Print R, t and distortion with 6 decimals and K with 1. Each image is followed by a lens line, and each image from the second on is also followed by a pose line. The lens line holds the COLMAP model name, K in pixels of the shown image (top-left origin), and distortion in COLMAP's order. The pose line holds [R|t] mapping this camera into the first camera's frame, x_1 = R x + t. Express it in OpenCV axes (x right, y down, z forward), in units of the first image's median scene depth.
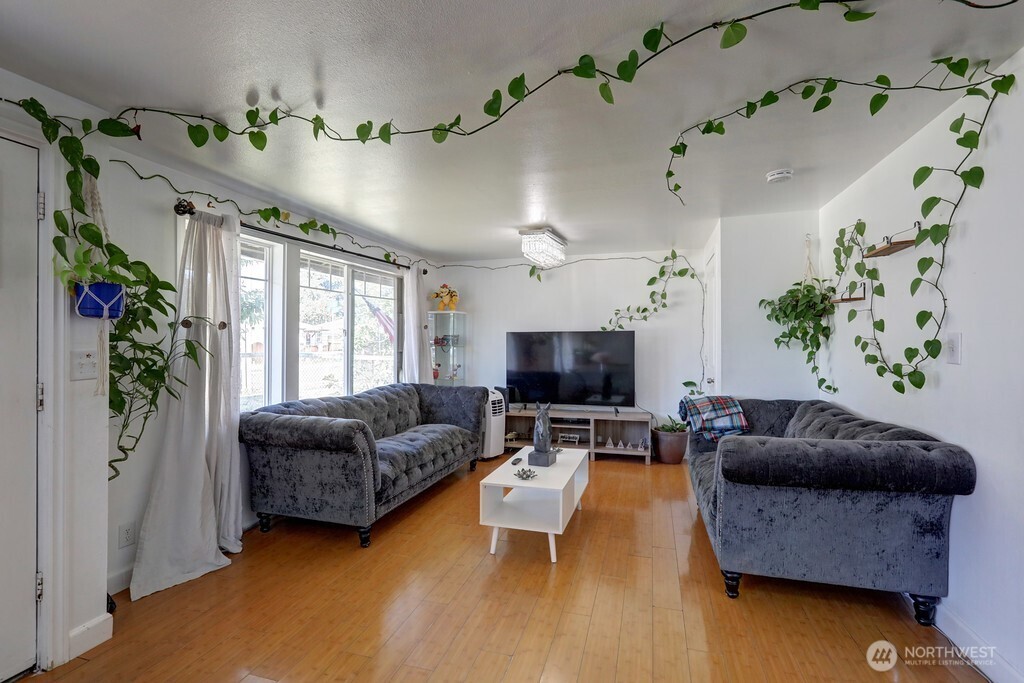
lens RADIAL K [[473.8, 0, 512.0], [0, 473.8, 341.5], [0, 0, 1]] dist [-0.001195, -0.000622]
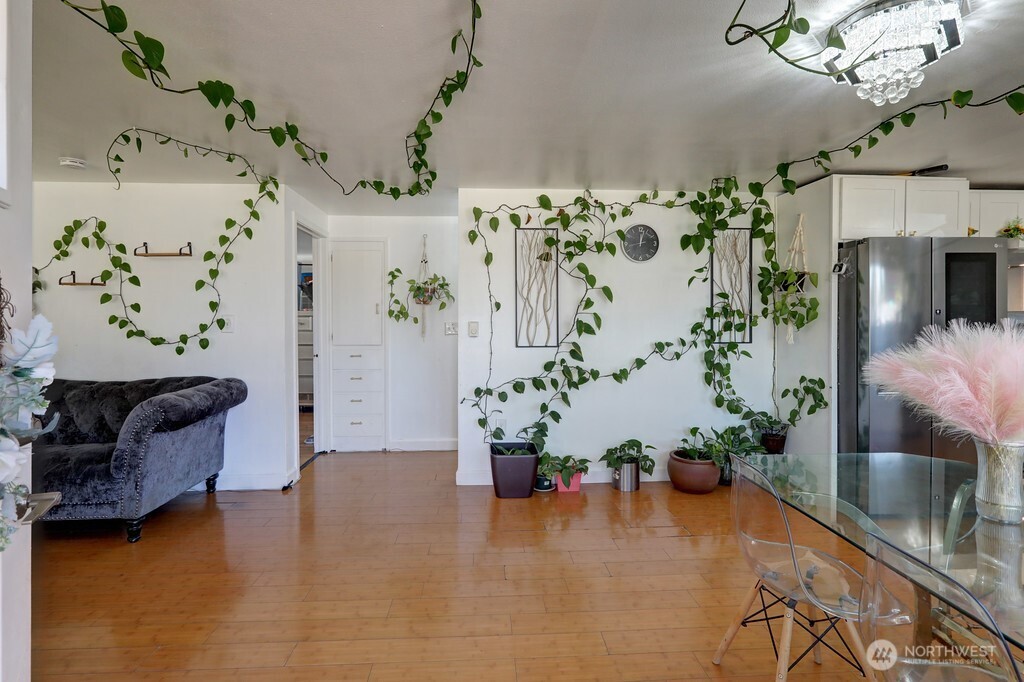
lens RADIAL K [[473.8, 0, 512.0], [0, 473.8, 341.0], [0, 0, 1]] dist [-0.001195, -0.000622]
pose [[-0.331031, -0.038853, 0.942819, -0.975893], [0.002025, 0.999120, 0.041884, 0.006449], [-0.943618, 0.015774, -0.330662, 0.546595]]
